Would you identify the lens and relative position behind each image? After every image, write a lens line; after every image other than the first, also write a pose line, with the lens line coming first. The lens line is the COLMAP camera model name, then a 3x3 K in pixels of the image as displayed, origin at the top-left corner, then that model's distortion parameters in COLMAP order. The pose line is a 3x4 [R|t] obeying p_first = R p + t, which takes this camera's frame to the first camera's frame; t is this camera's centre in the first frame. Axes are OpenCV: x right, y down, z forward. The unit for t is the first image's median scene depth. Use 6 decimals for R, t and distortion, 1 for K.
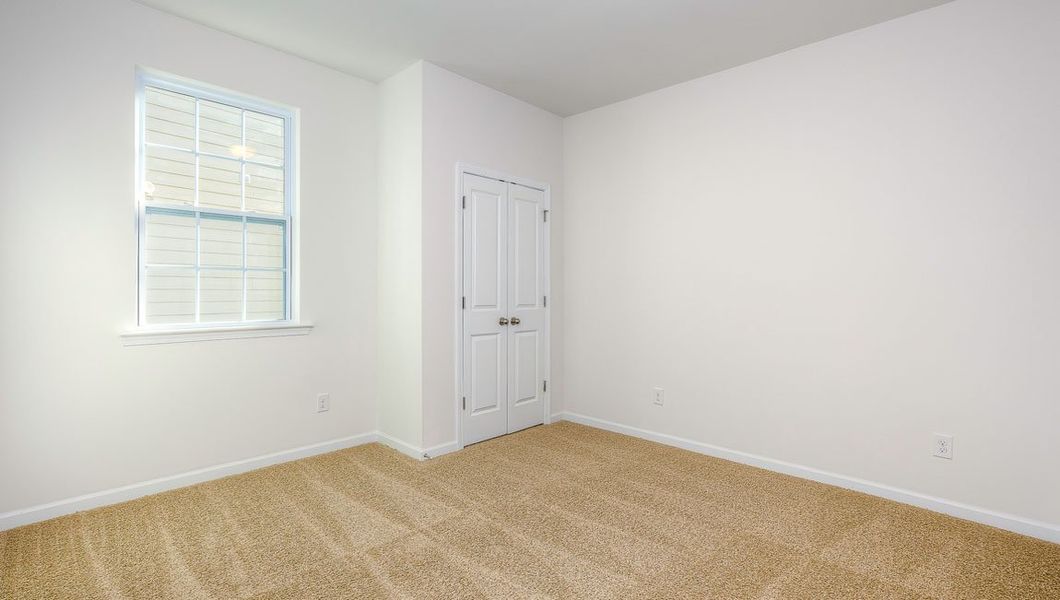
lens RADIAL K [[480.8, 0, 536.7], [0, 480.8, 282.5], [0, 0, 1]] dist [-0.002215, -0.000196]
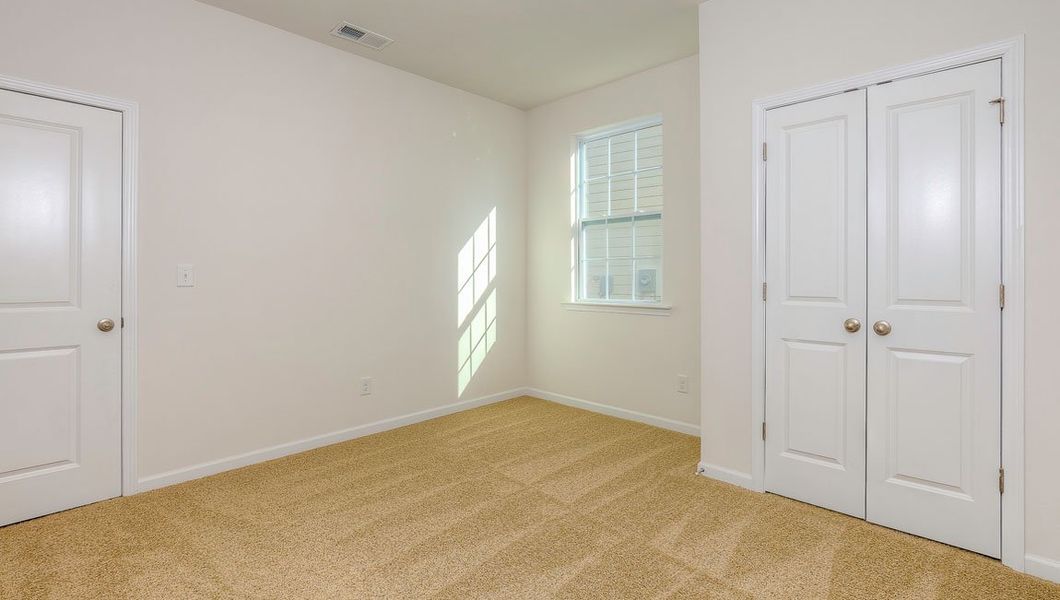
lens RADIAL K [[480.8, 0, 536.7], [0, 480.8, 282.5], [0, 0, 1]] dist [-0.002215, -0.000196]
pose [[-0.000537, 0.009433, -0.999955, 0.631404], [0.016387, 0.999821, 0.009423, 0.017172], [0.999866, -0.016382, -0.000692, 0.735433]]
